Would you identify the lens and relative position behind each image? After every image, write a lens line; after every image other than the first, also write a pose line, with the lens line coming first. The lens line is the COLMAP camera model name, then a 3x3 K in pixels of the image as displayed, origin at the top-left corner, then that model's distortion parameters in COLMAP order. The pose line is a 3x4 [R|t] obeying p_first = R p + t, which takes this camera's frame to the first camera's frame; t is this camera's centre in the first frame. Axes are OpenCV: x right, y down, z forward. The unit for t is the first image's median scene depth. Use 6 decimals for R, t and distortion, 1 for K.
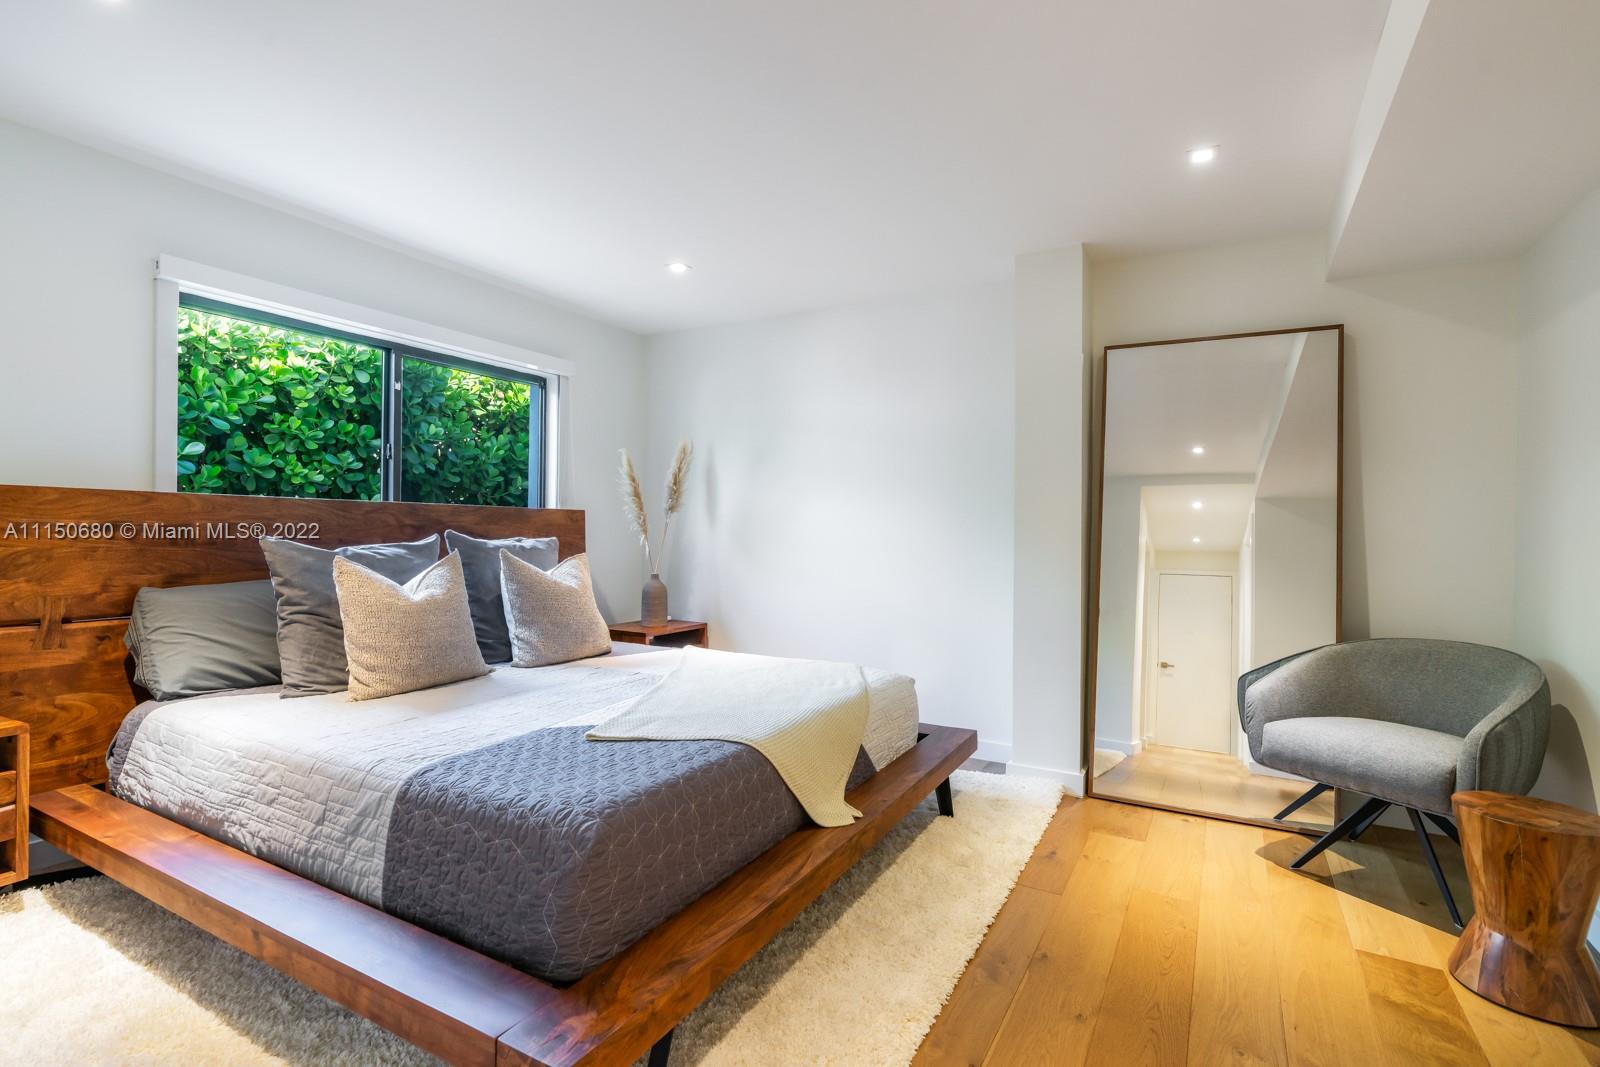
lens RADIAL K [[725.0, 0, 799.7], [0, 725.0, 532.5], [0, 0, 1]] dist [-0.005705, 0.000298]
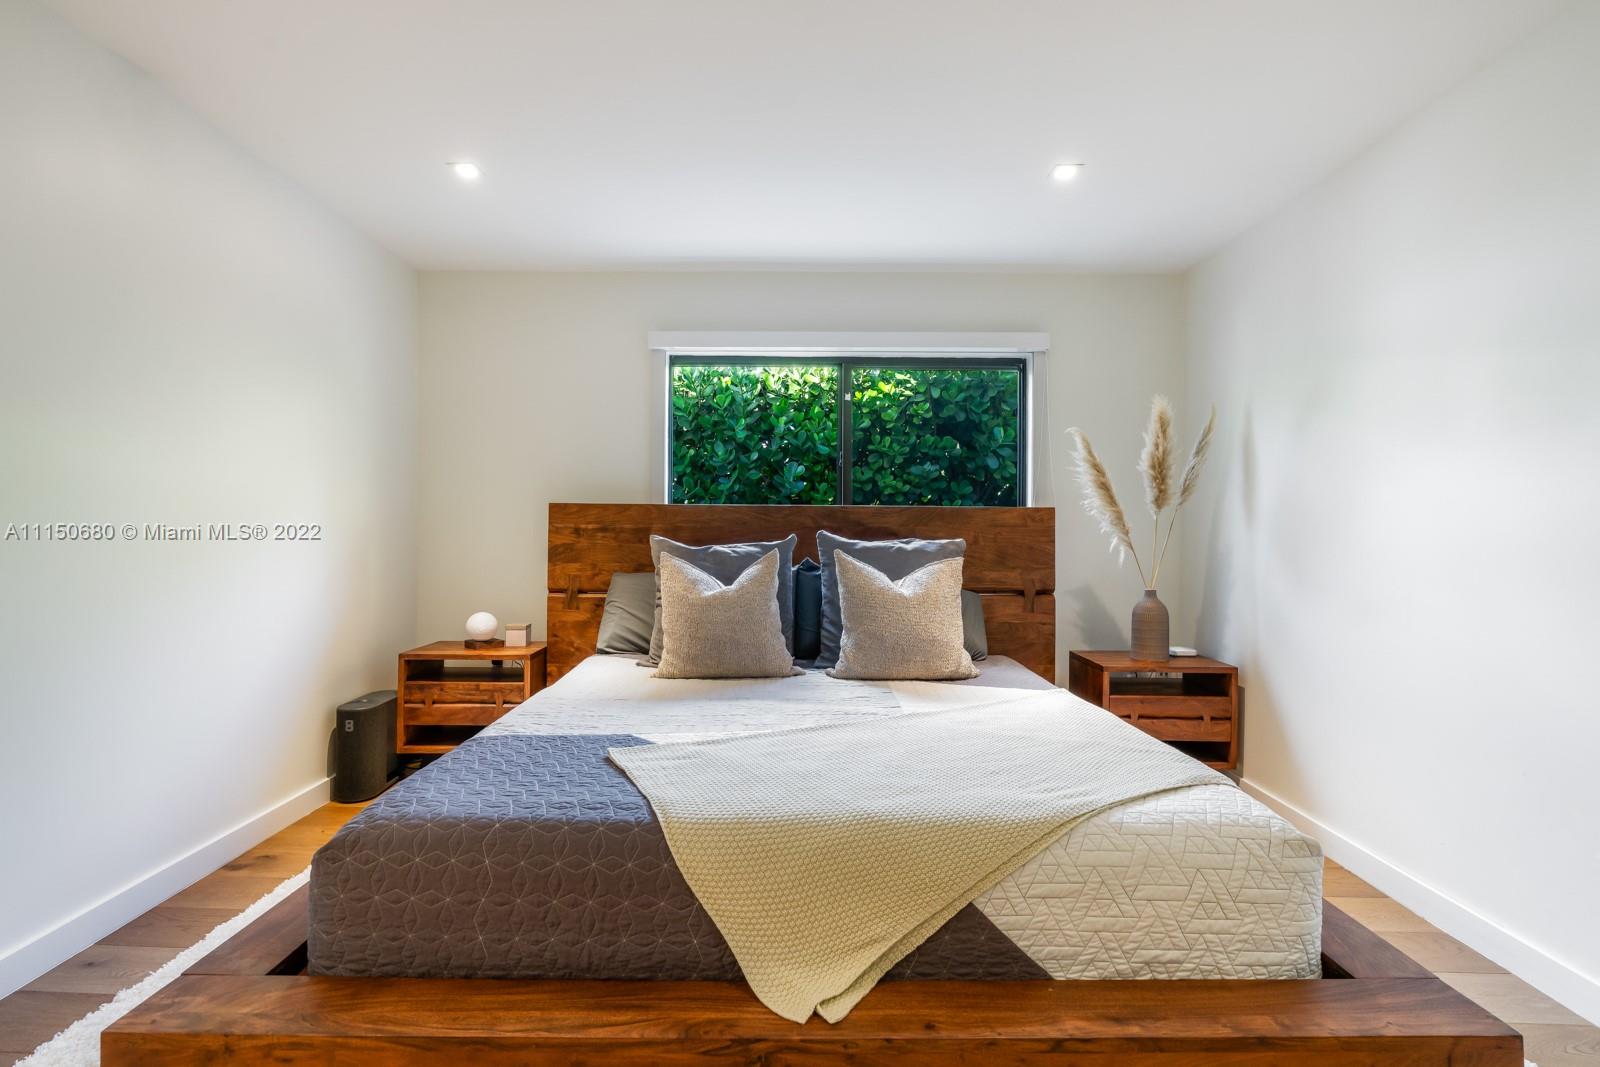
lens RADIAL K [[725.0, 0, 798.4], [0, 725.0, 534.1], [0, 0, 1]] dist [-0.005705, 0.000298]
pose [[0.504084, -0.004257, -0.863644, 0.270949], [-0.002497, 0.999976, -0.006386, 0.005553], [0.863651, 0.005376, 0.504062, 0.329416]]
